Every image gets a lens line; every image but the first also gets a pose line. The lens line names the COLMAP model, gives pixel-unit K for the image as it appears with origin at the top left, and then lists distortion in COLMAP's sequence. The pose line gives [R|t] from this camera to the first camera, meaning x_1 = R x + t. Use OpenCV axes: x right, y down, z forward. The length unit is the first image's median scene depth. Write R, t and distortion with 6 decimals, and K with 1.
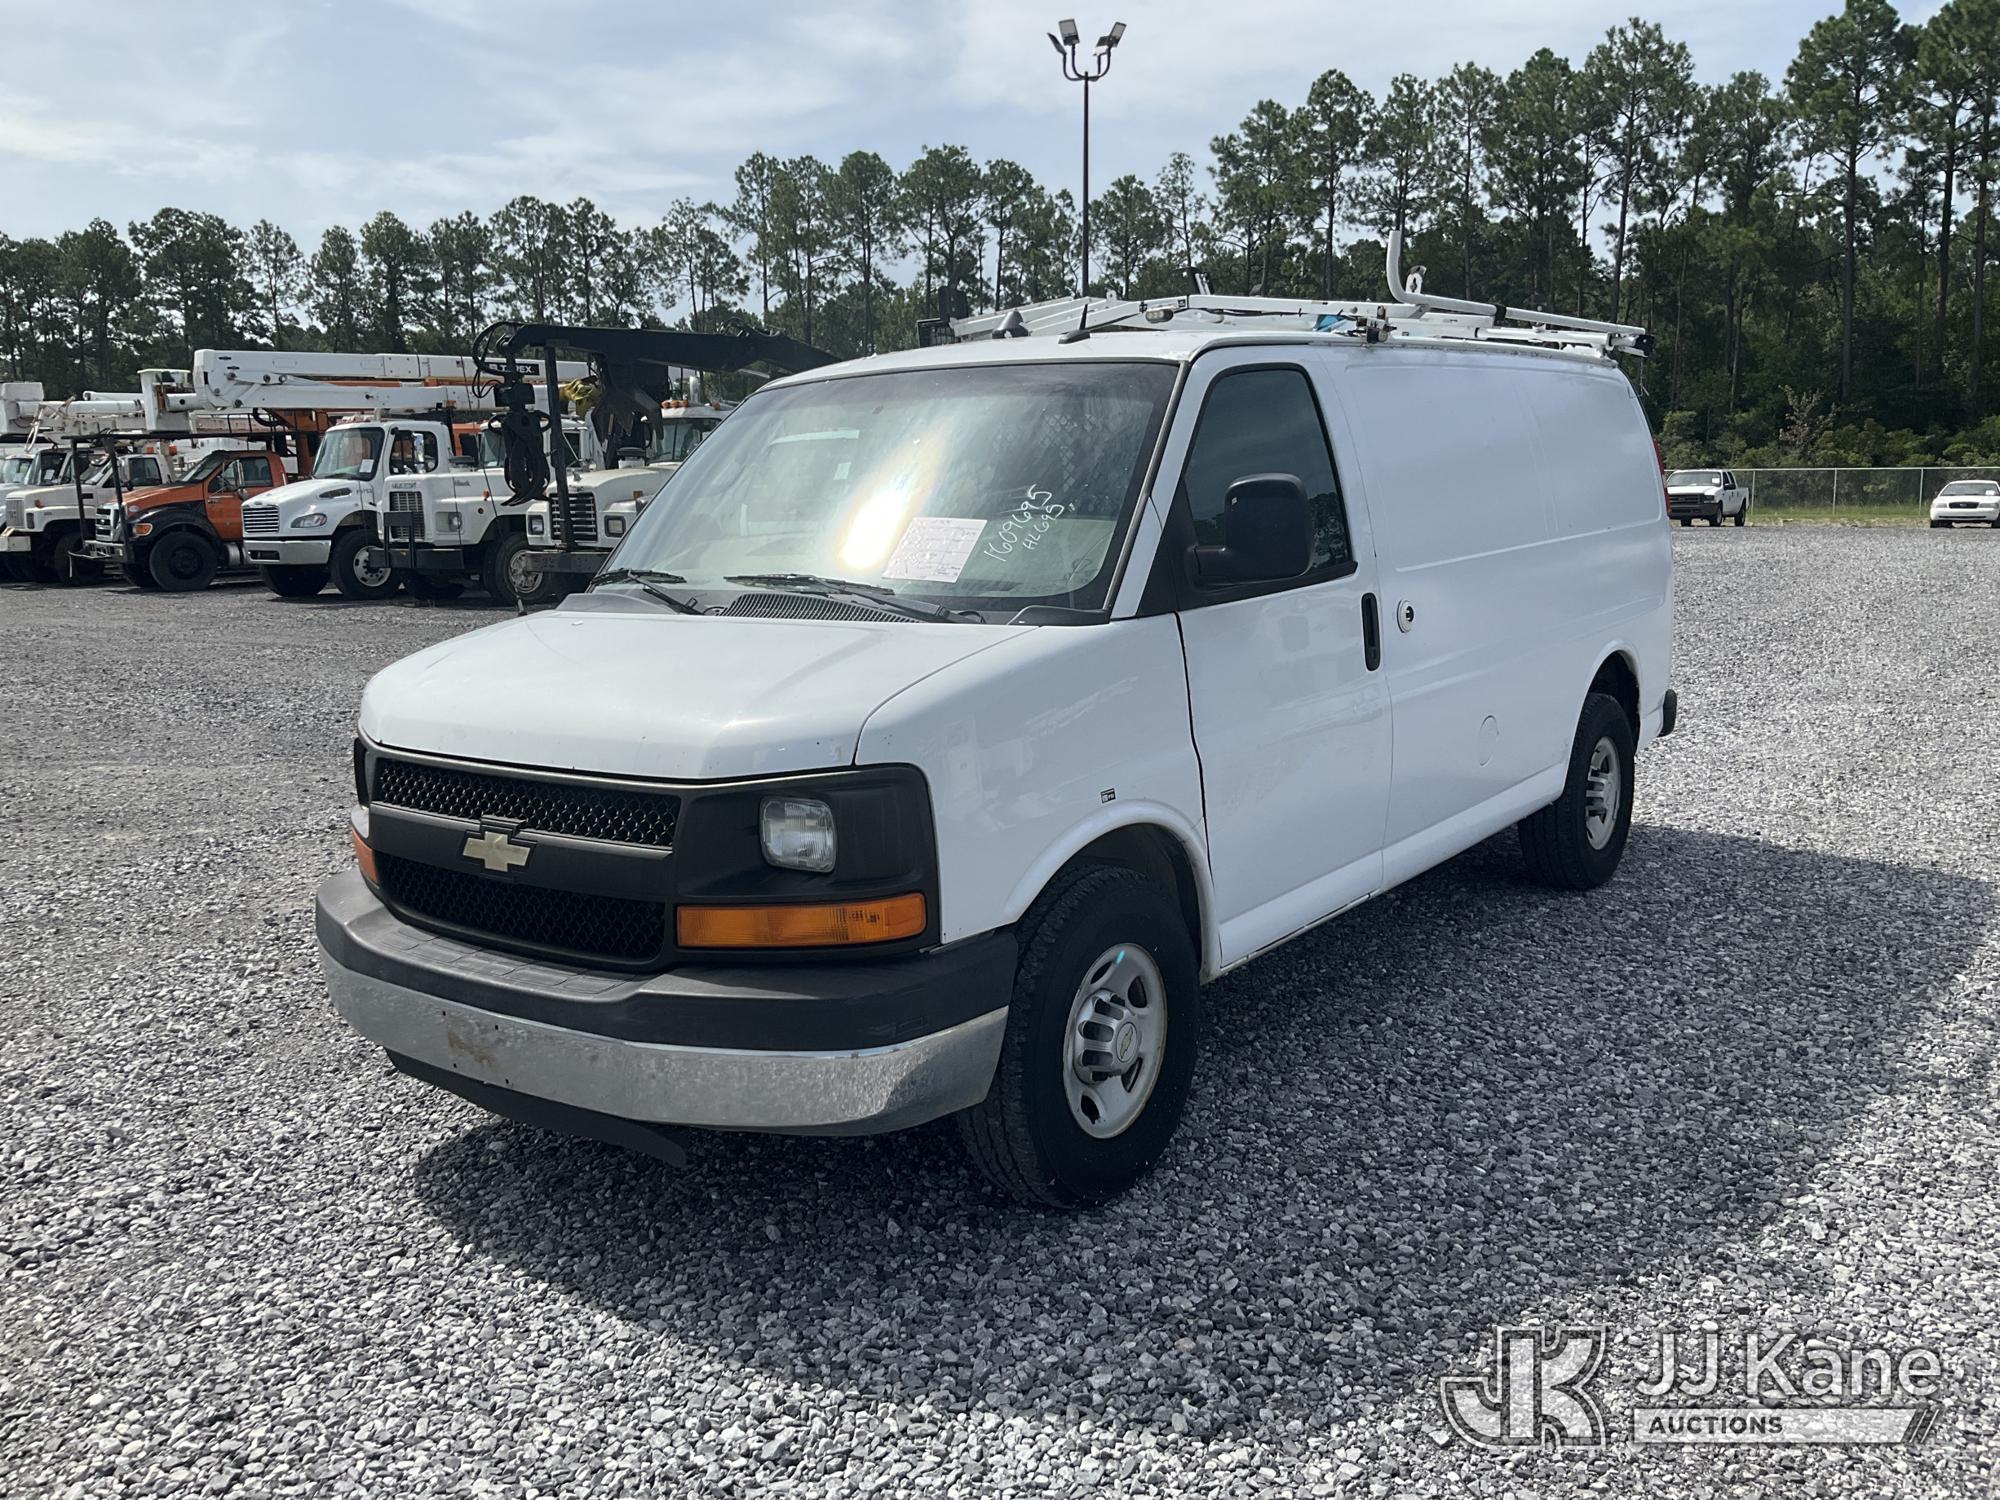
lens RADIAL K [[1844.8, 0, 1003.9], [0, 1844.8, 741.0], [0, 0, 1]] dist [0.067720, 0.000000]
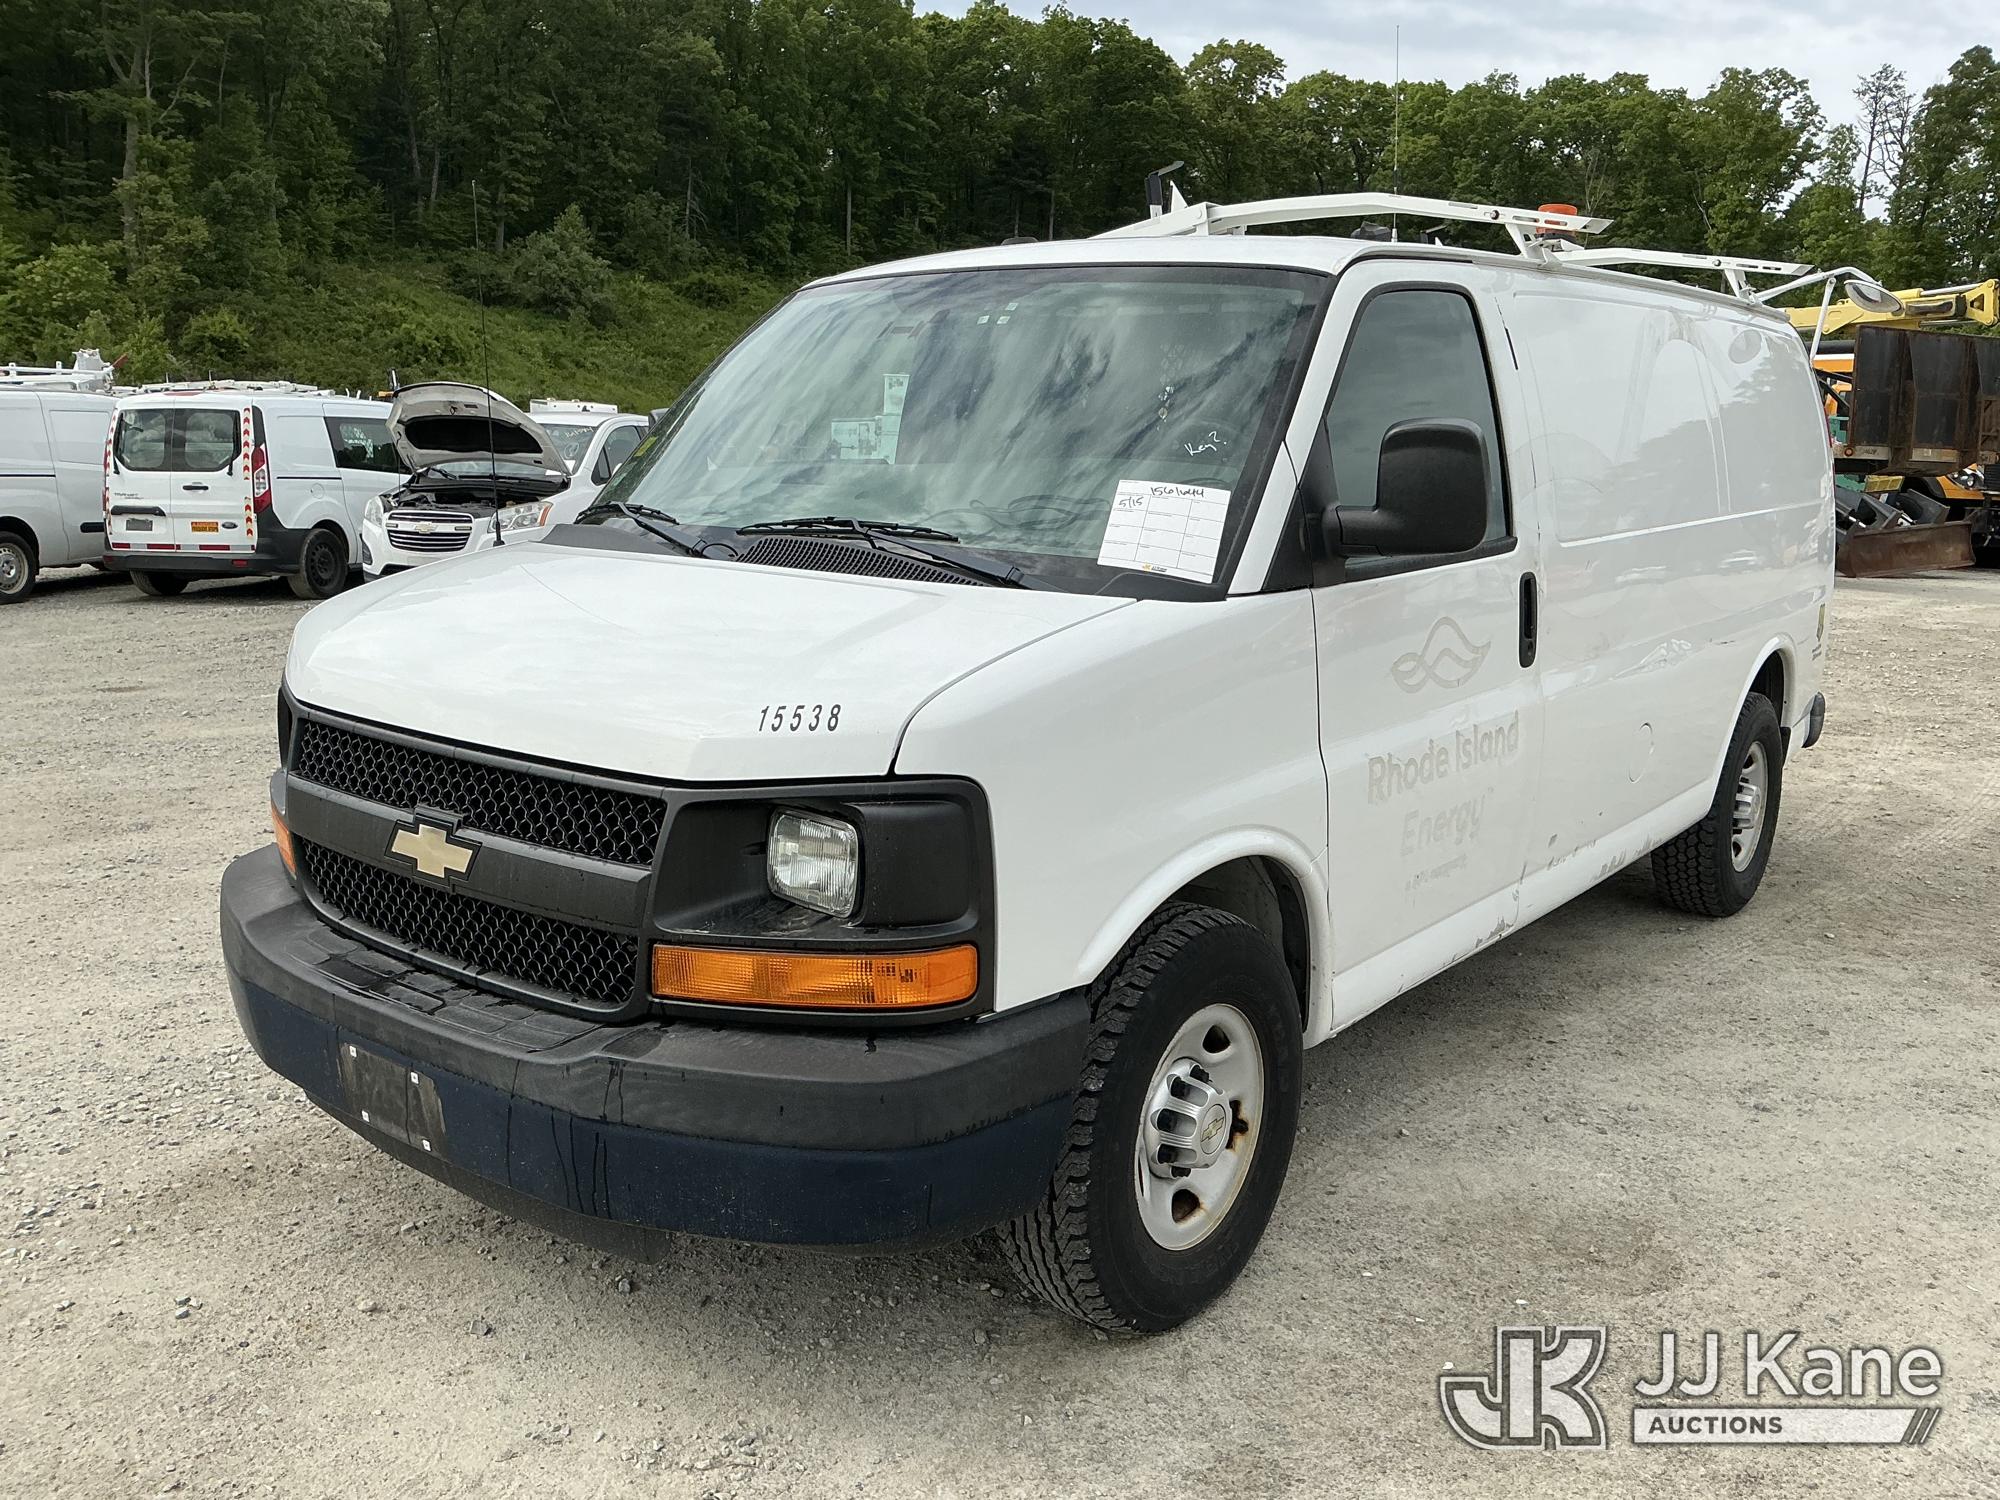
lens RADIAL K [[1844.8, 0, 986.9], [0, 1844.8, 754.0], [0, 0, 1]] dist [0.067720, 0.000000]
pose [[0.998386, 0.053672, -0.018583, -0.025383], [-0.052887, 0.997781, 0.040457, -0.024617], [0.020714, -0.039409, 0.999008, 0.212615]]
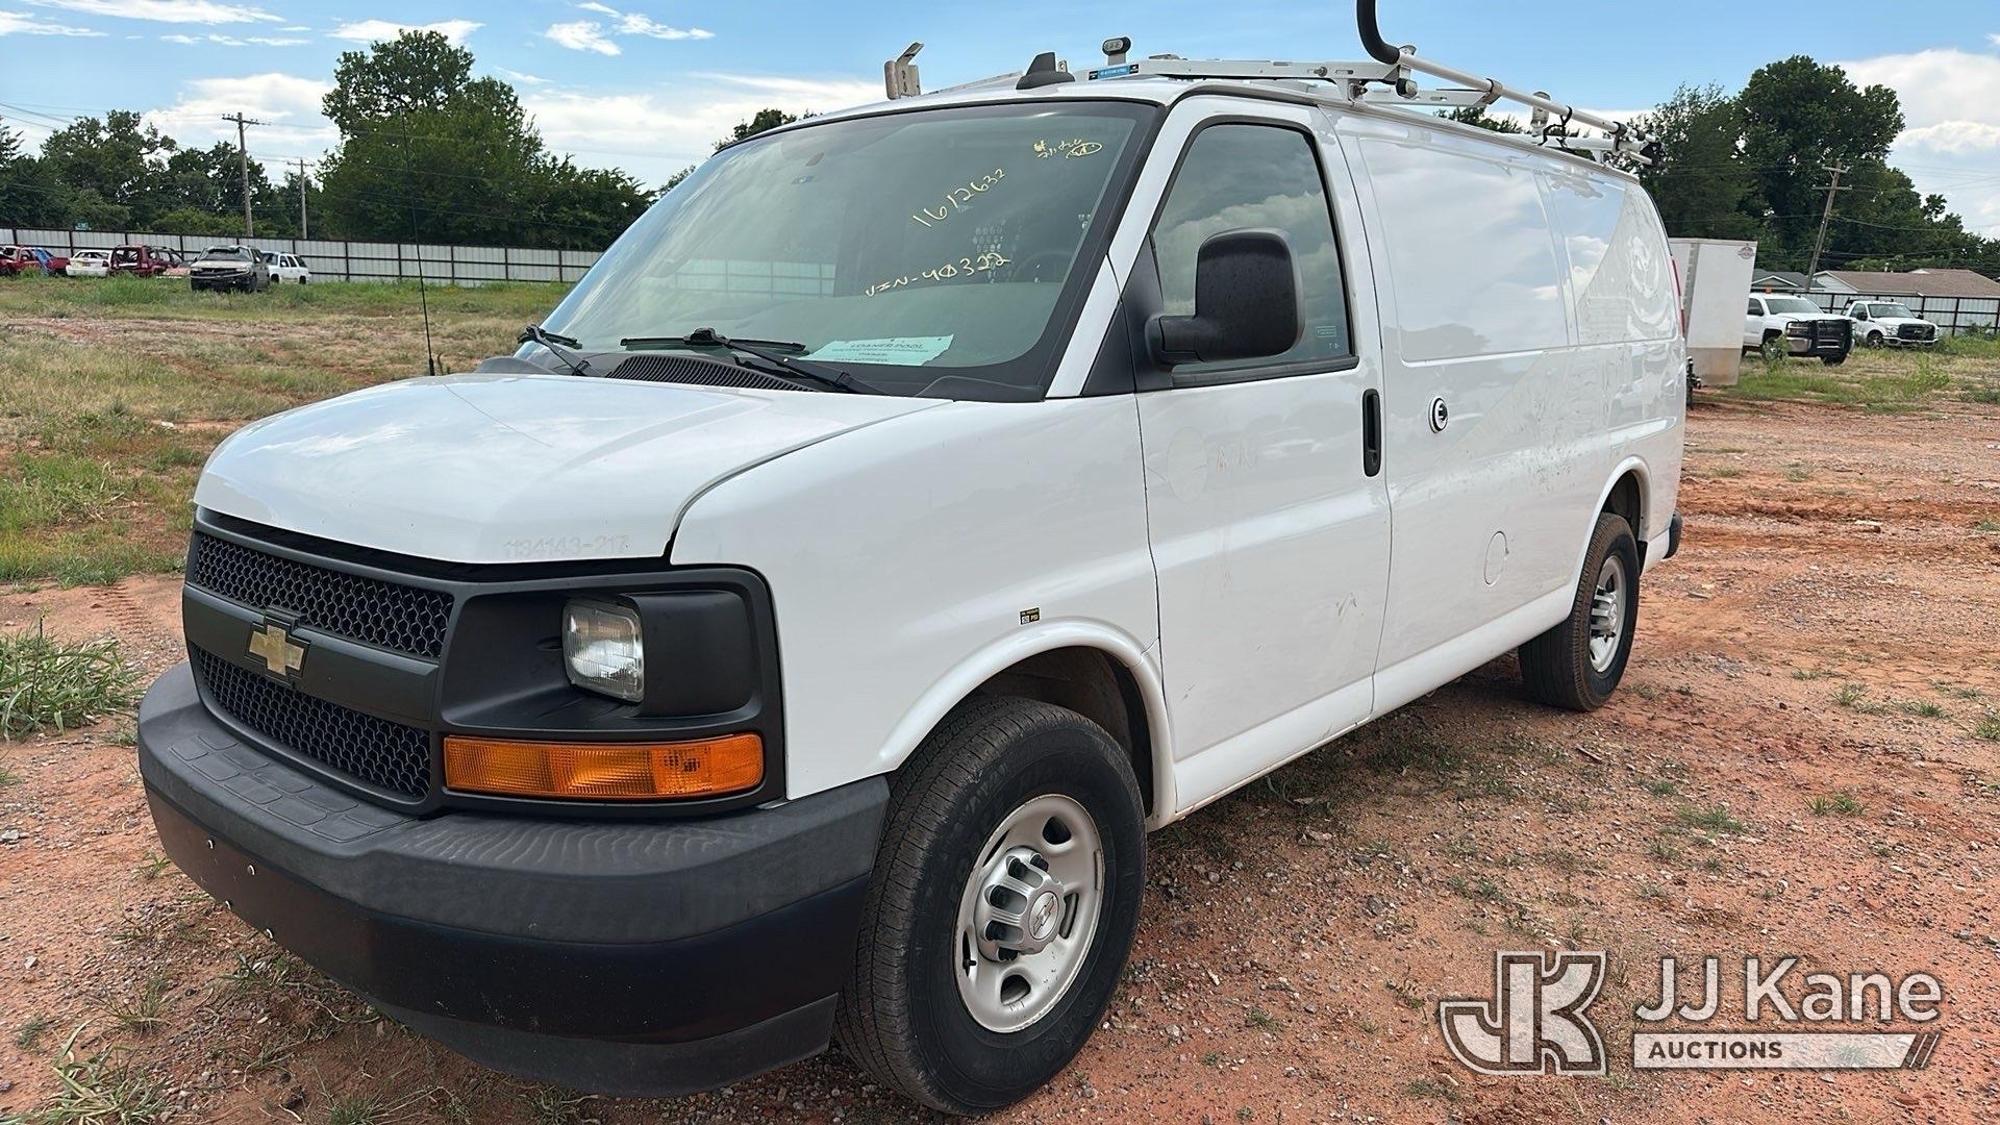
lens RADIAL K [[1425.1, 0, 1003.1], [0, 1425.1, 565.4], [0, 0, 1]] dist [0.081901, 0.001414]
pose [[0.997363, 0.041495, -0.059536, 0.079624], [-0.040121, 0.998904, 0.024098, -0.005877], [0.060470, -0.021646, 0.997935, 0.365098]]
